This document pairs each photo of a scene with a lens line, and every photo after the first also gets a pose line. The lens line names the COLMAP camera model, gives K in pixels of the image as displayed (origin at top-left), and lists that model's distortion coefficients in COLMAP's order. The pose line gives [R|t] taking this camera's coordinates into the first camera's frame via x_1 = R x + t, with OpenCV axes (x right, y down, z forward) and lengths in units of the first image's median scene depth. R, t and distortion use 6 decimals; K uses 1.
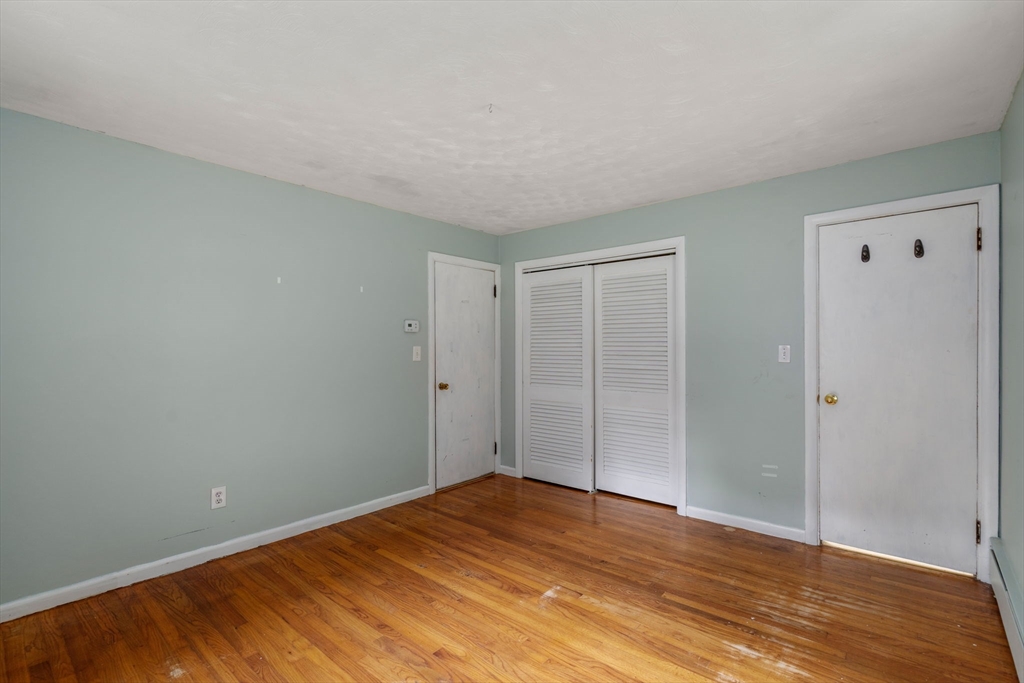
lens RADIAL K [[474.7, 0, 511.9], [0, 474.7, 343.7], [0, 0, 1]] dist [-0.005399, 0.001249]
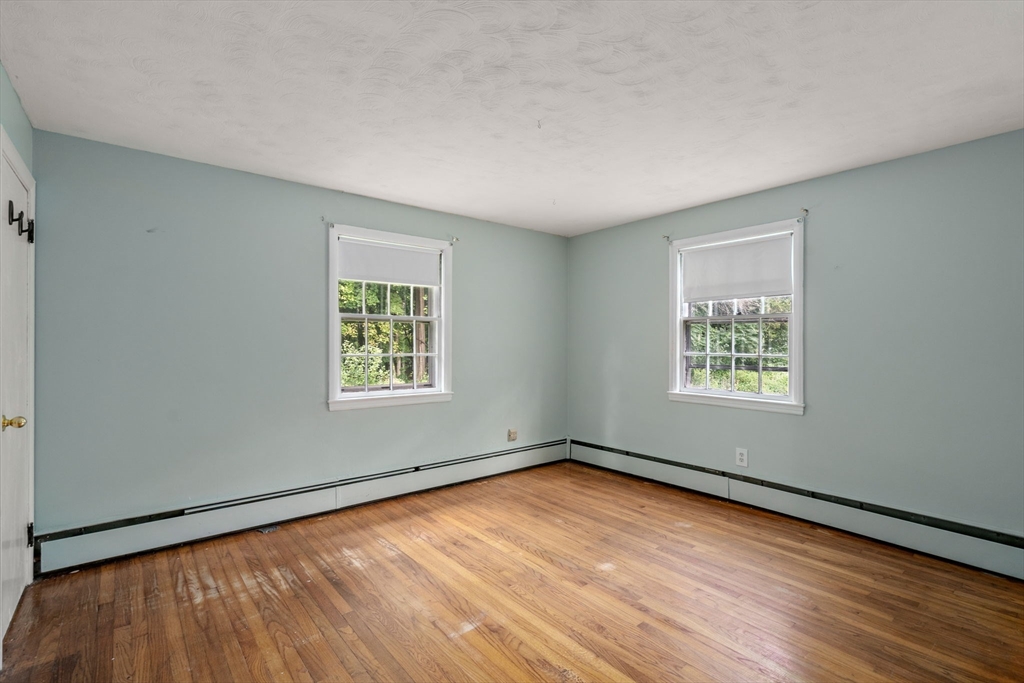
lens RADIAL K [[474.7, 0, 509.0], [0, 474.7, 348.2], [0, 0, 1]] dist [-0.005399, 0.001249]
pose [[-0.984685, 0.001021, 0.174340, -0.156640], [0.002016, 0.999983, 0.005526, 0.017190], [-0.174331, 0.005792, -0.984670, 1.975427]]
